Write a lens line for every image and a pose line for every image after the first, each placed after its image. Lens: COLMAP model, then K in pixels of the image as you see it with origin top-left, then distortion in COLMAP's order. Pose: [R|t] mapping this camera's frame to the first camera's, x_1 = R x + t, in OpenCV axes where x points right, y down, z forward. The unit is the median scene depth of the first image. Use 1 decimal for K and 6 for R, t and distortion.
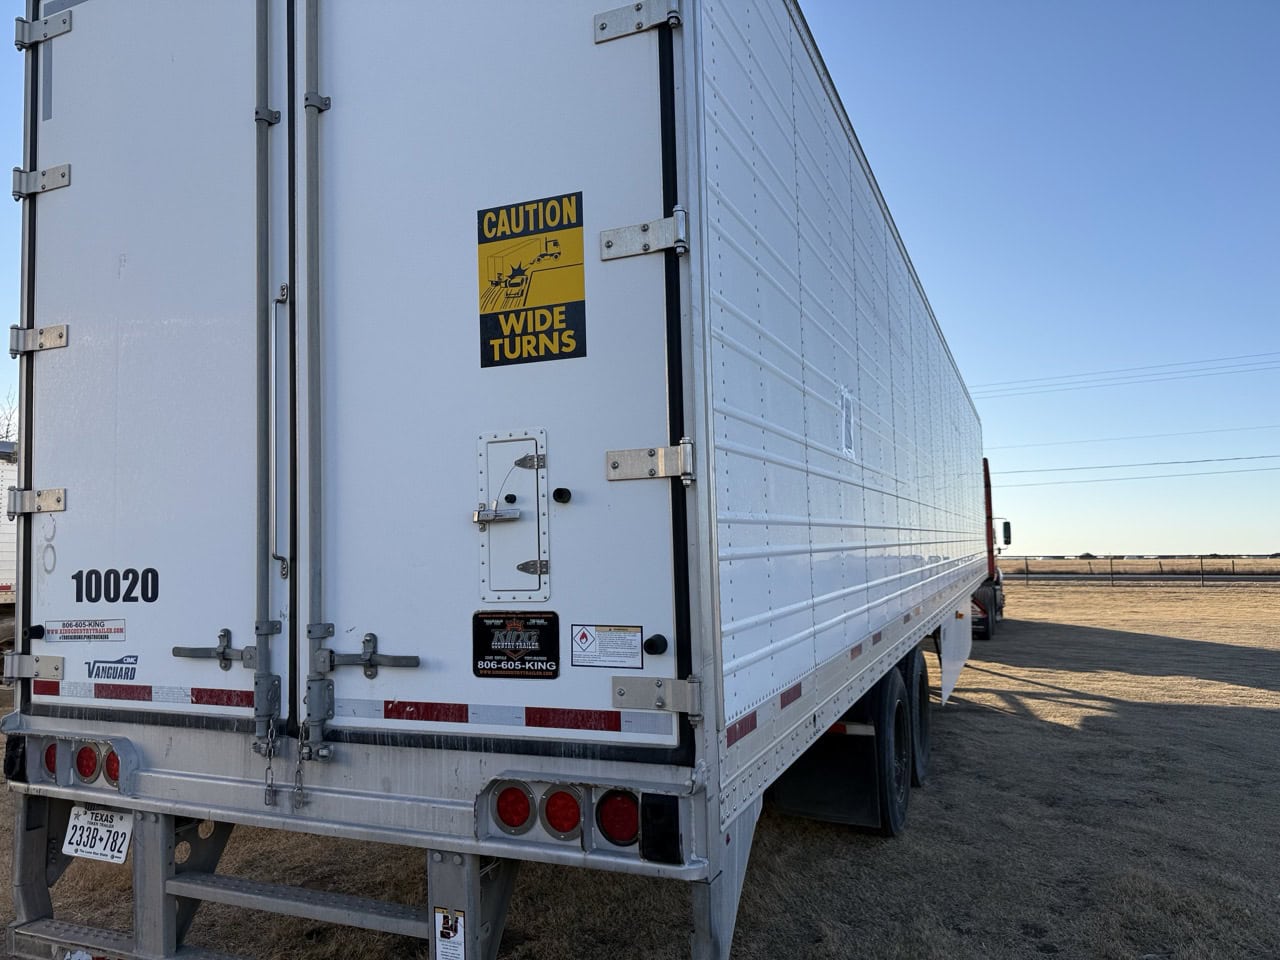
lens RADIAL K [[881.2, 0, 632.6], [0, 881.2, 492.9], [0, 0, 1]] dist [0.054736, -0.067607]
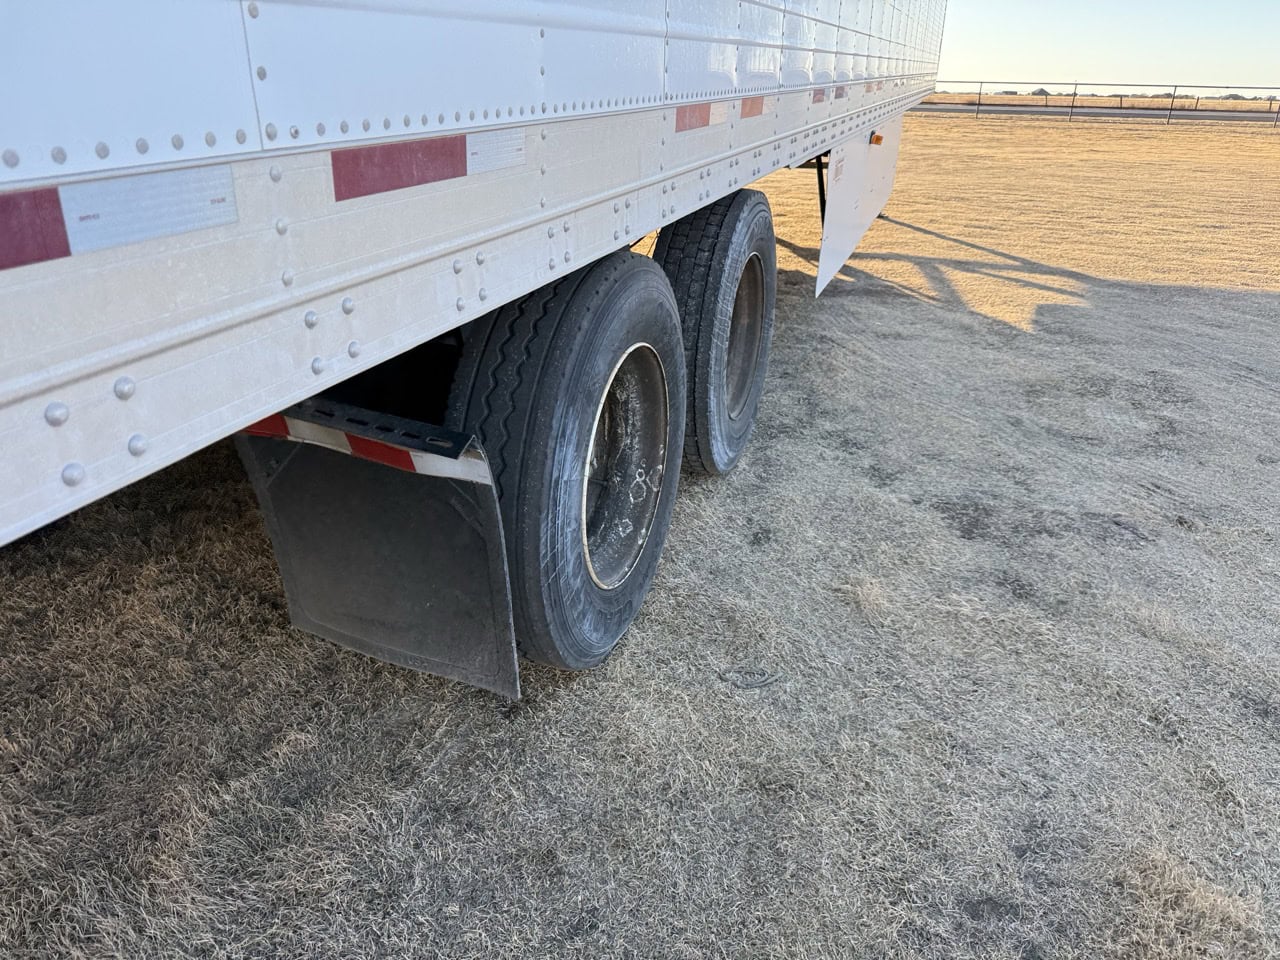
lens RADIAL K [[881.2, 0, 629.1], [0, 881.2, 458.3], [0, 0, 1]] dist [0.054736, -0.067607]
pose [[0.997245, 0.001103, 0.074164, 0.173551], [-0.034858, 0.889560, 0.455486, 0.069088], [-0.065471, -0.456816, 0.887148, 0.419503]]
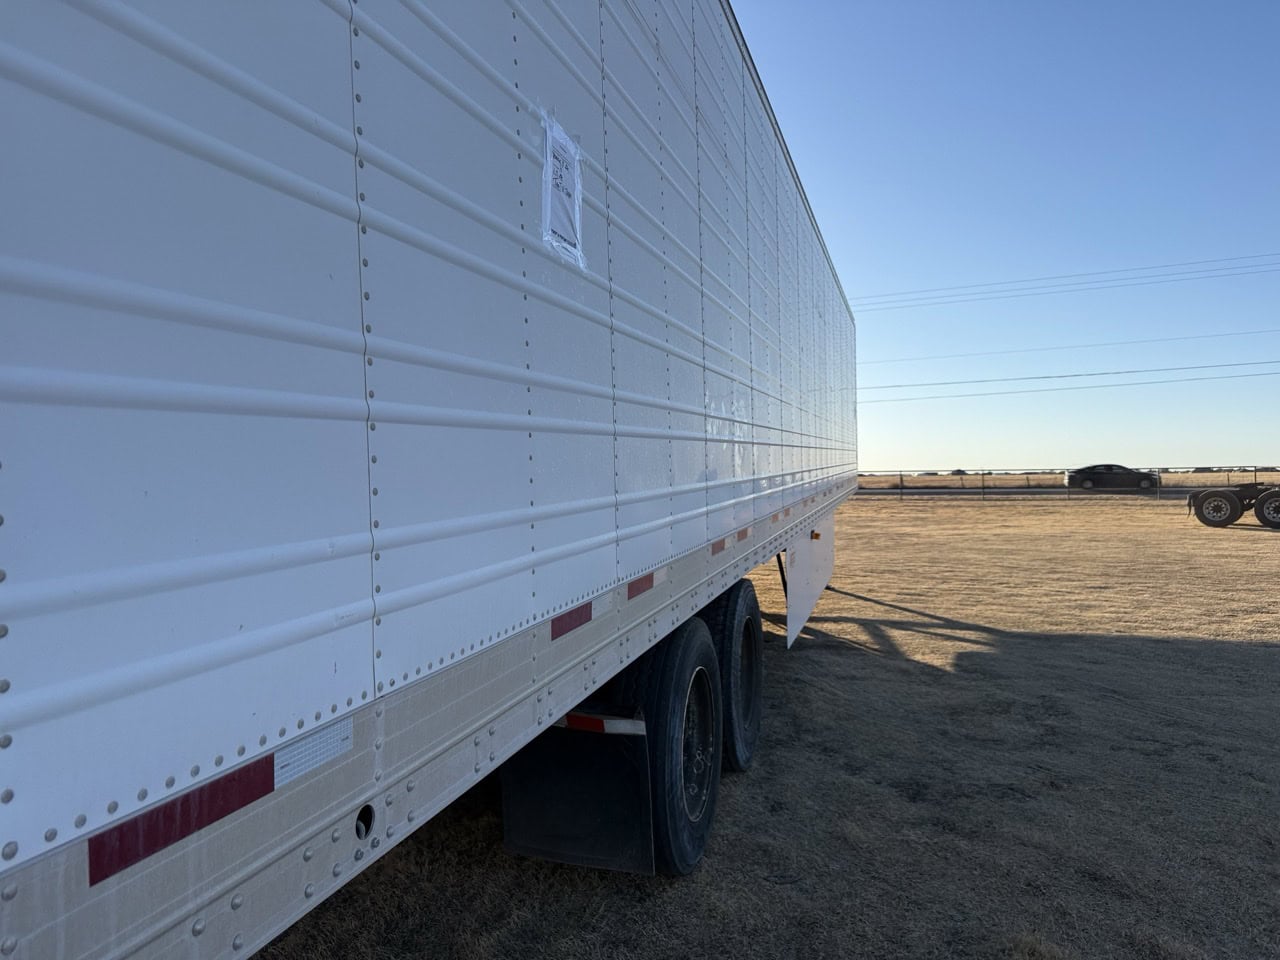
lens RADIAL K [[881.2, 0, 622.8], [0, 881.2, 459.1], [0, 0, 1]] dist [0.054736, -0.067607]
pose [[0.994026, -0.000365, 0.109146, 0.108800], [-0.005653, 0.998480, 0.054817, 0.025211], [-0.109001, -0.055107, 0.992513, 0.225338]]
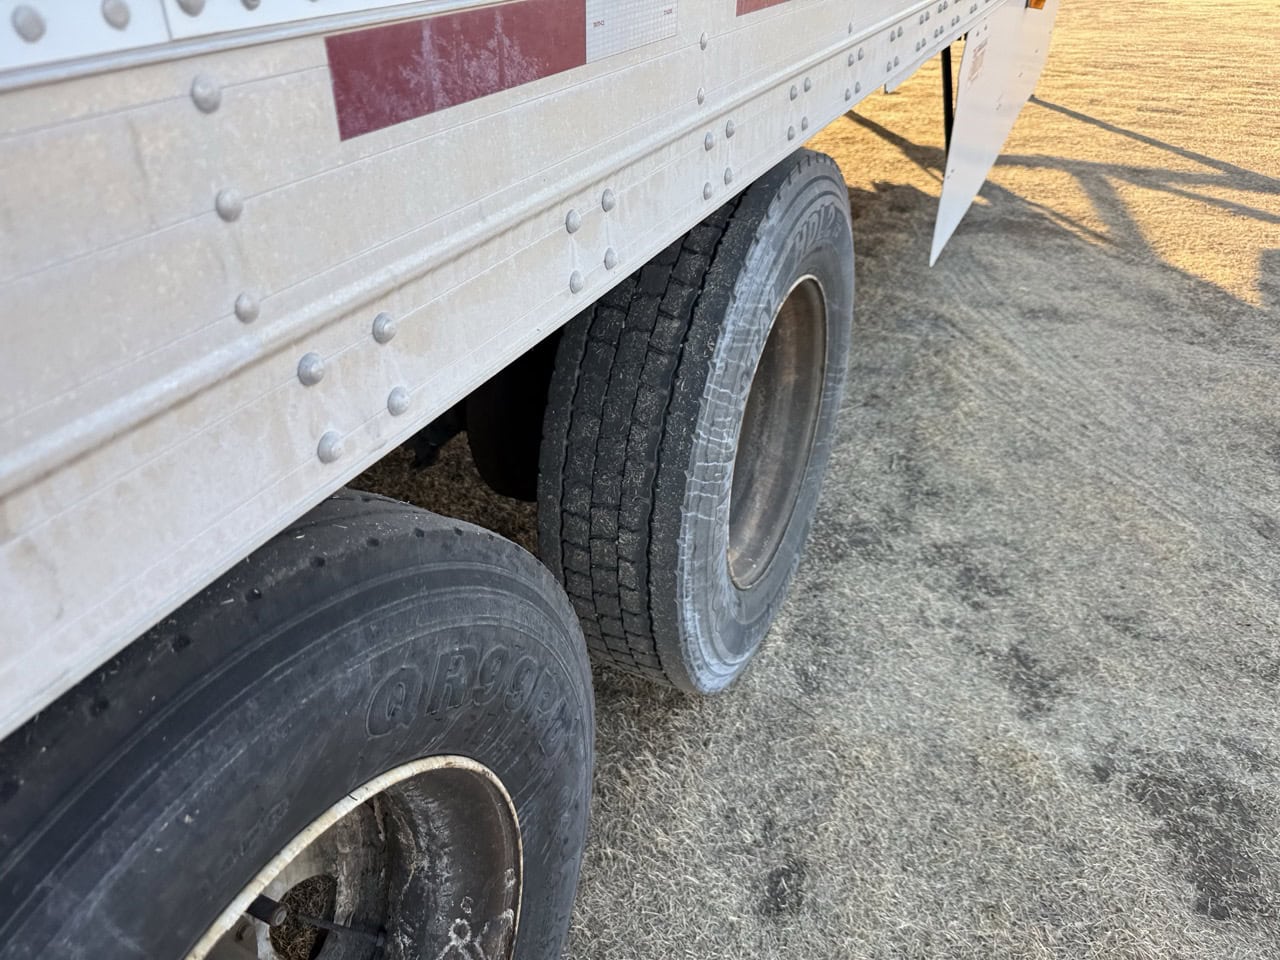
lens RADIAL K [[881.2, 0, 646.9], [0, 881.2, 465.6], [0, 0, 1]] dist [0.054736, -0.067607]
pose [[0.999750, 0.013623, -0.017707, 0.224663], [-0.000730, 0.812085, 0.583538, 0.083221], [0.022329, -0.583380, 0.811893, 0.610057]]
